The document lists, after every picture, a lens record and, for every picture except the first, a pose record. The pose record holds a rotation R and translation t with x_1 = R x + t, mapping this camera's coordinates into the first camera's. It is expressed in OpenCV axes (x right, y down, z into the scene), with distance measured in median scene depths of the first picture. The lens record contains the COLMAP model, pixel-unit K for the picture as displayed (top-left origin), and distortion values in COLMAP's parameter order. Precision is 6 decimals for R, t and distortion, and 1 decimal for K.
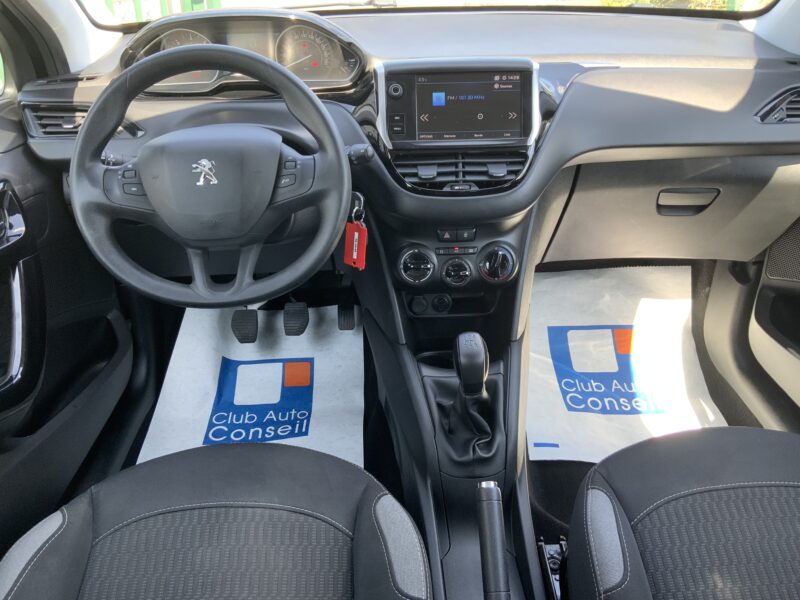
lens RADIAL K [[663.5, 0, 398.9], [0, 663.5, 304.0], [0, 0, 1]] dist [-0.001537, -0.013919]
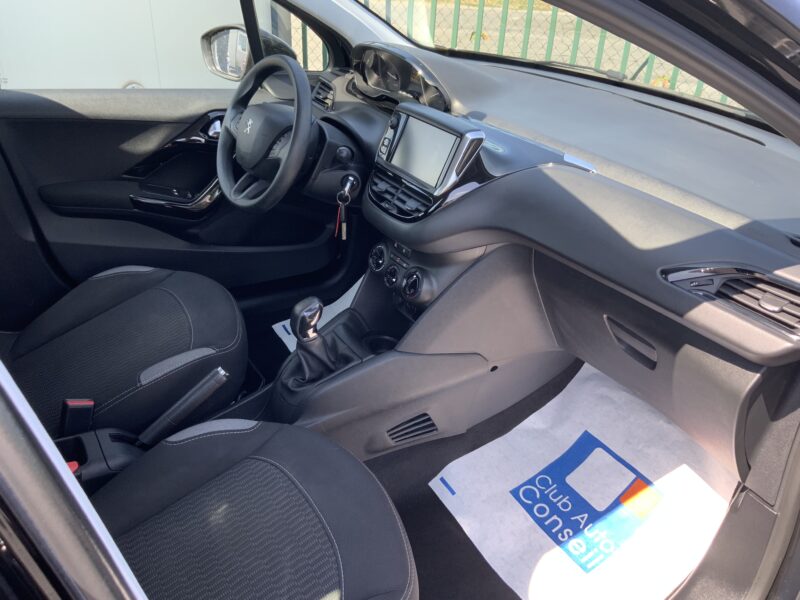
lens RADIAL K [[663.5, 0, 398.9], [0, 663.5, 304.0], [0, 0, 1]] dist [-0.001537, -0.013919]
pose [[0.489815, 0.451573, -0.745763, 0.777706], [-0.487071, 0.851198, 0.195509, -0.187962], [0.723079, 0.267477, 0.636878, 0.174931]]
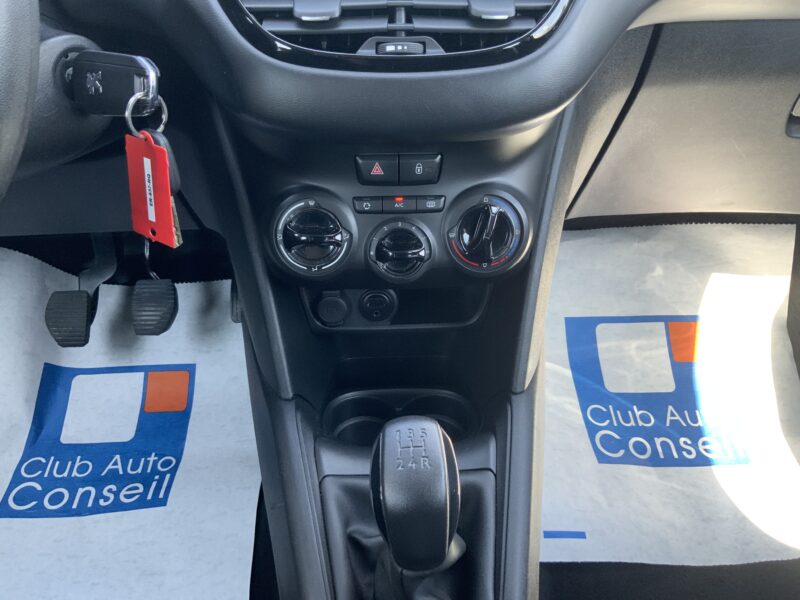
lens RADIAL K [[663.5, 0, 398.9], [0, 663.5, 304.0], [0, 0, 1]] dist [-0.001537, -0.013919]
pose [[0.999862, 0.009409, 0.013689, 0.060494], [-0.010679, 0.995337, 0.095866, -0.041428], [-0.012723, -0.095999, 0.995300, 0.402639]]
